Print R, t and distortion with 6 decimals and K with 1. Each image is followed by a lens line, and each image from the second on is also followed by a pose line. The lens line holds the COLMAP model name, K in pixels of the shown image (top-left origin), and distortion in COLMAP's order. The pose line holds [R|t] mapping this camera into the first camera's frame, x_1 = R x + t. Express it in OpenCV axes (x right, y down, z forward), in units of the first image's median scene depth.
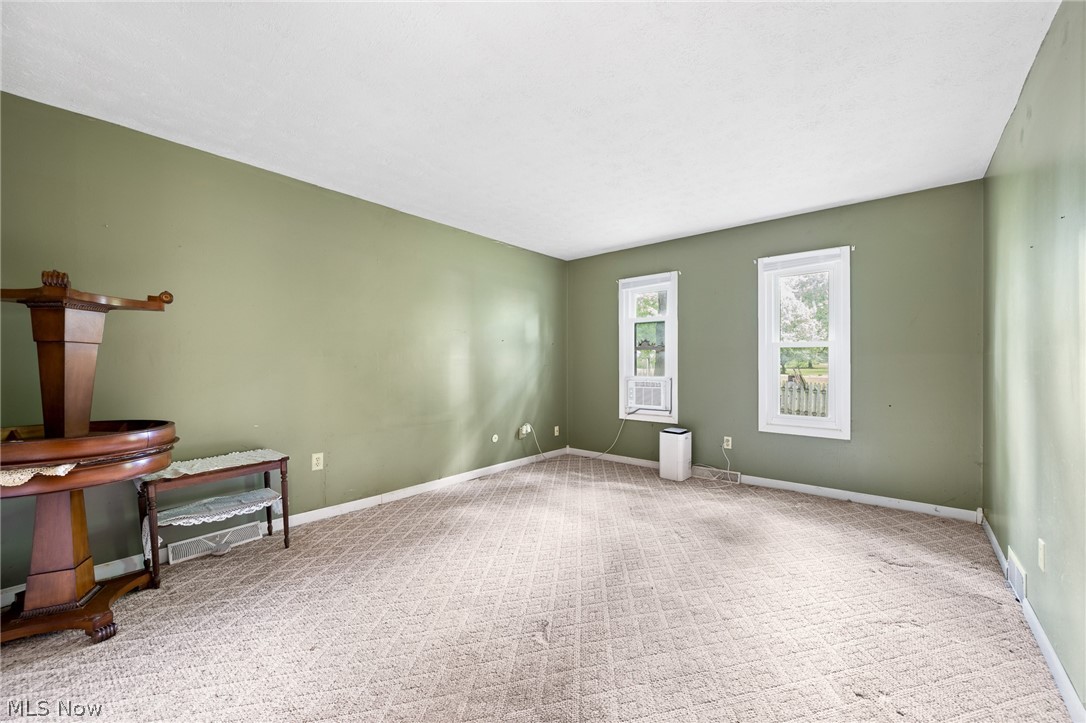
lens RADIAL K [[424.9, 0, 543.0], [0, 424.9, 361.9], [0, 0, 1]] dist [-0.001404, -0.000256]
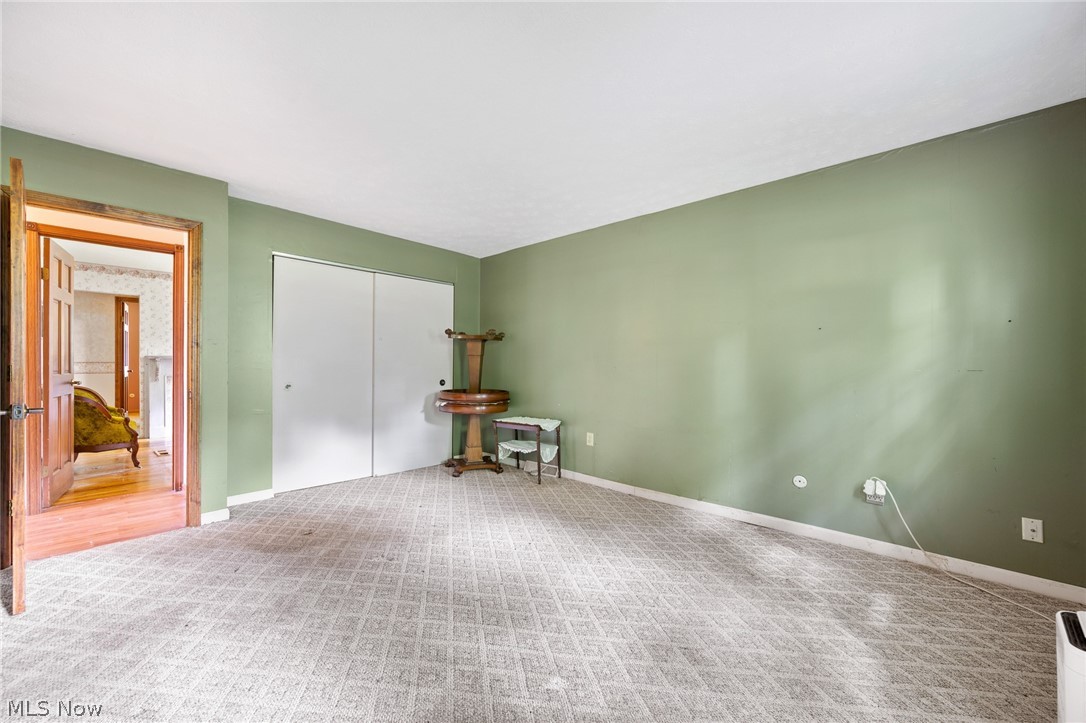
lens RADIAL K [[424.9, 0, 542.1], [0, 424.9, 365.6], [0, 0, 1]] dist [-0.001404, -0.000256]
pose [[-0.047111, 0.003615, -0.998883, 0.638204], [-0.003319, 0.999987, 0.003775, 0.004233], [0.998884, 0.003493, -0.047099, 0.750986]]
